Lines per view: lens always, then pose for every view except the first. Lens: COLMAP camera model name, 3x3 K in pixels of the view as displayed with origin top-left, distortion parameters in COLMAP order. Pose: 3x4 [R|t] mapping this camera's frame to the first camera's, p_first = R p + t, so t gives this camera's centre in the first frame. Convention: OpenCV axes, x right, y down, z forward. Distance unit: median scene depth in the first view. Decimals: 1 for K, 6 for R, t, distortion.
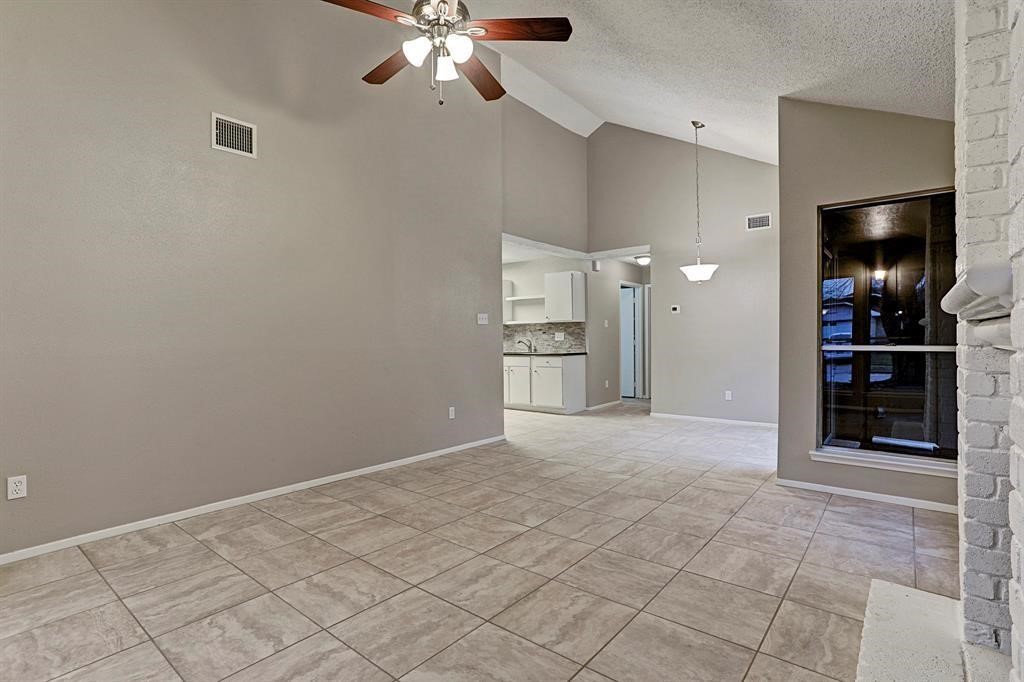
lens RADIAL K [[503.5, 0, 514.0], [0, 503.5, 342.2], [0, 0, 1]] dist [-0.064059, 0.035494]
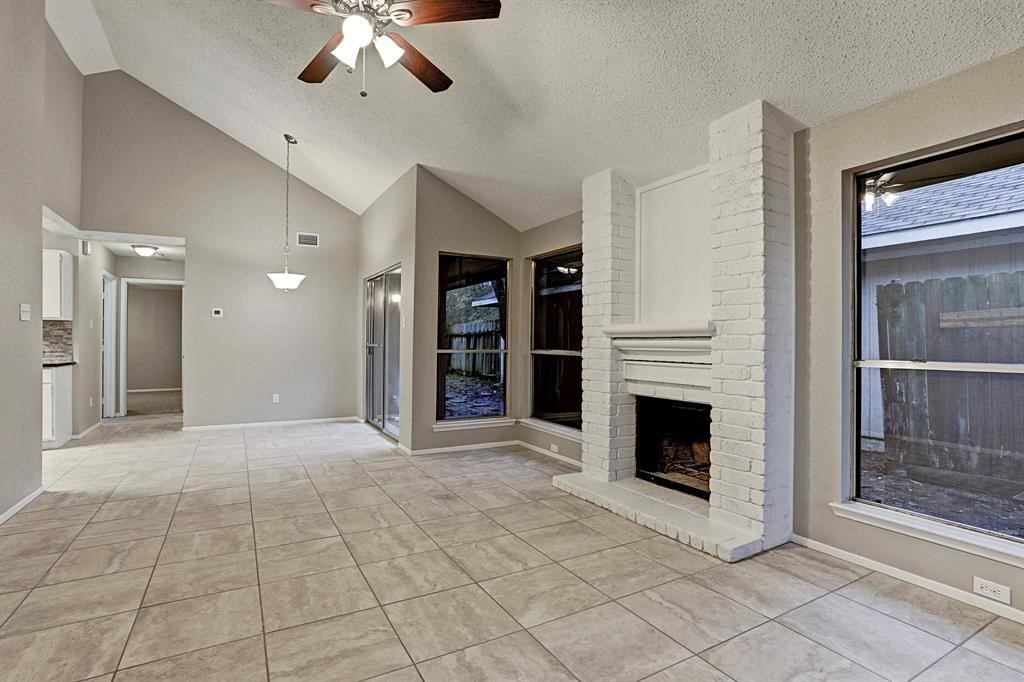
lens RADIAL K [[503.5, 0, 514.0], [0, 503.5, 342.2], [0, 0, 1]] dist [-0.064059, 0.035494]
pose [[0.360897, 0.008964, 0.932563, -0.659083], [0.002182, 0.999943, -0.010456, 0.000814], [-0.932603, 0.005809, 0.360857, 0.281844]]
